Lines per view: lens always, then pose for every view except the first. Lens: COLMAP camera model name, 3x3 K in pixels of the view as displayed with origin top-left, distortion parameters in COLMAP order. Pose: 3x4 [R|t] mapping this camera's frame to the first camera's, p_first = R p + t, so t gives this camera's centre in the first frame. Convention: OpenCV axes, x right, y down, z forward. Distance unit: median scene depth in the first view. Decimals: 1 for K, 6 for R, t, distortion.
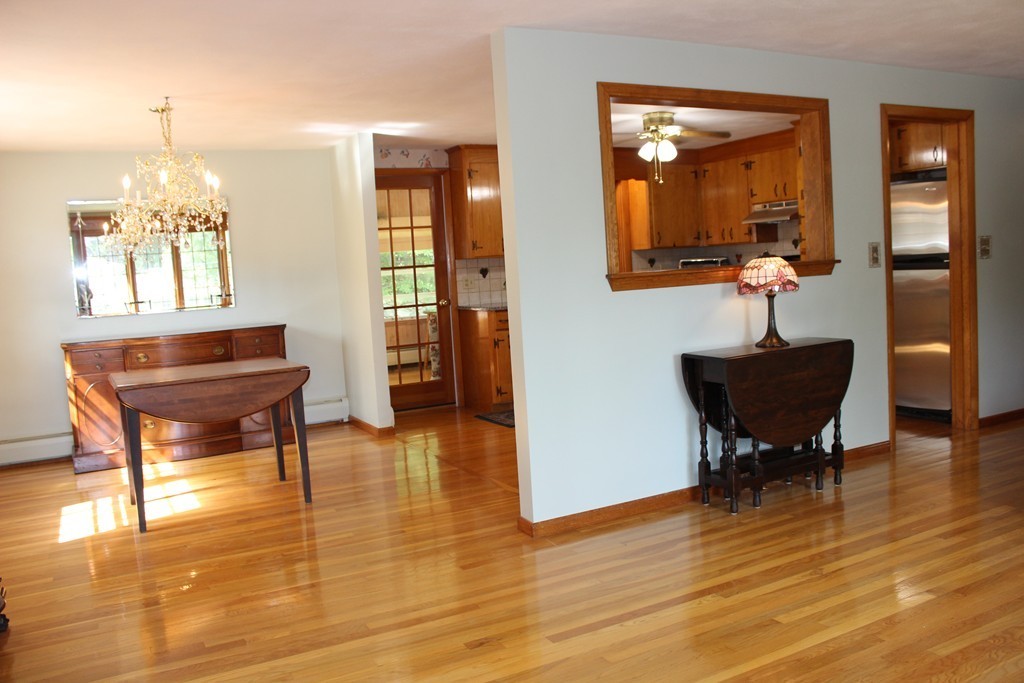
lens RADIAL K [[844.9, 0, 512.0], [0, 844.9, 341.5], [0, 0, 1]] dist [-0.164335, 0.126168]
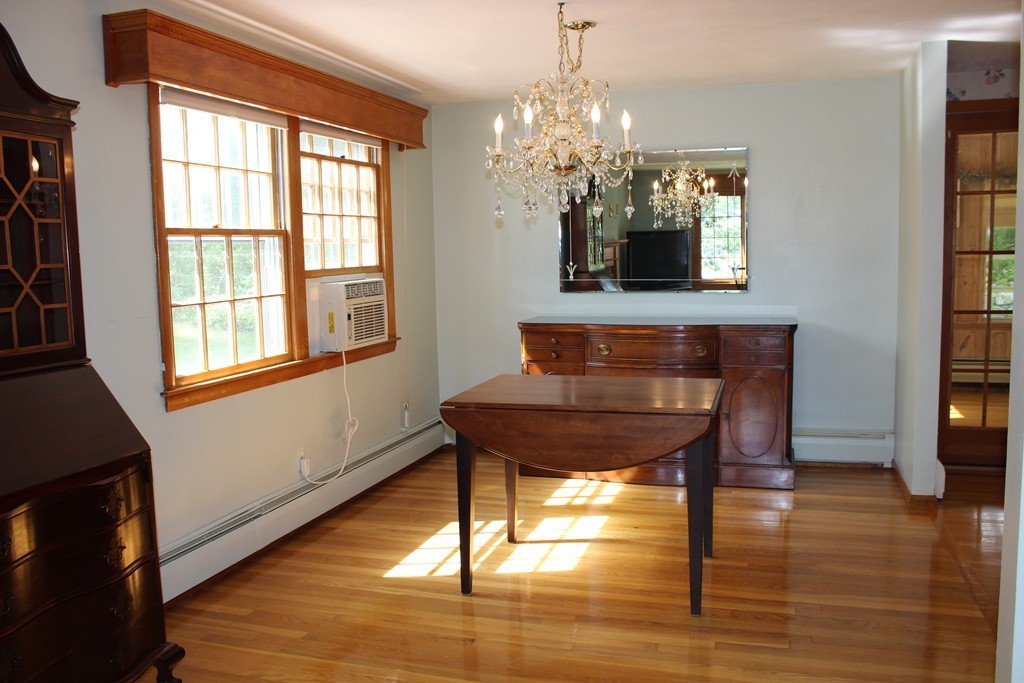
lens RADIAL K [[844.9, 0, 512.0], [0, 844.9, 341.5], [0, 0, 1]] dist [-0.164335, 0.126168]
pose [[0.694708, 0.116240, -0.709837, 0.071464], [-0.083828, 0.993215, 0.080604, -0.047519], [0.714390, 0.003508, 0.699739, 0.366445]]
